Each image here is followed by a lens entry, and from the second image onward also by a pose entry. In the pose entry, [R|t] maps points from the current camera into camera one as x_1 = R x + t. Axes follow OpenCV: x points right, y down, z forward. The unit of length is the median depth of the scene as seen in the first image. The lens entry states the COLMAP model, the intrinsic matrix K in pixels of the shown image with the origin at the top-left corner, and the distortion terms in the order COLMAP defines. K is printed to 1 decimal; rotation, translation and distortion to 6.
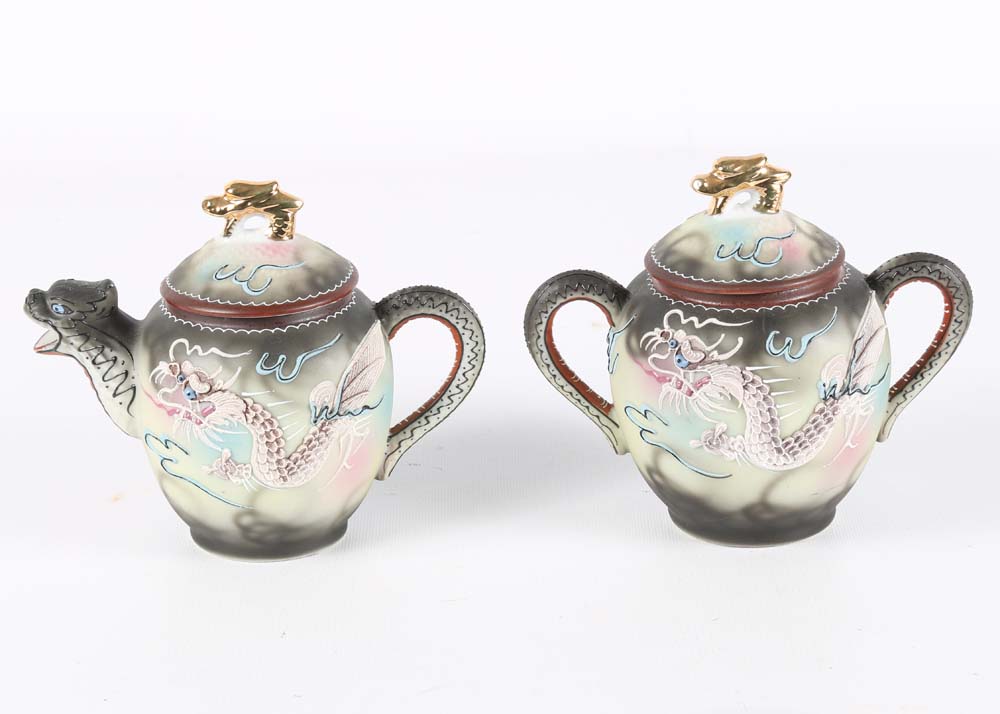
lens RADIAL K [[2695.2, 0, 500.0], [0, 2695.2, 357.0], [0, 0, 1]] dist [0.046845, 1.232543]
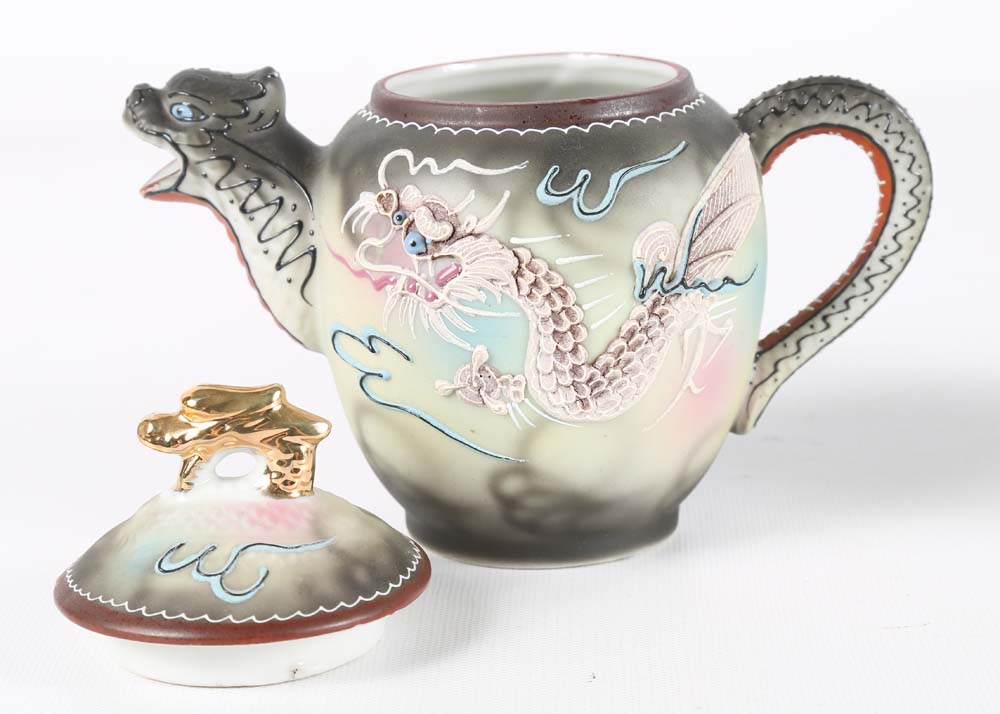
lens RADIAL K [[2576.0, 0, 469.5], [0, 2576.0, 359.1], [0, 0, 1]] dist [0.175358, 0.593970]
pose [[0.997967, -0.002584, -0.063678, -0.068899], [-0.003440, 0.995537, -0.094309, 0.084654], [0.063637, 0.094337, 0.993504, 0.469596]]
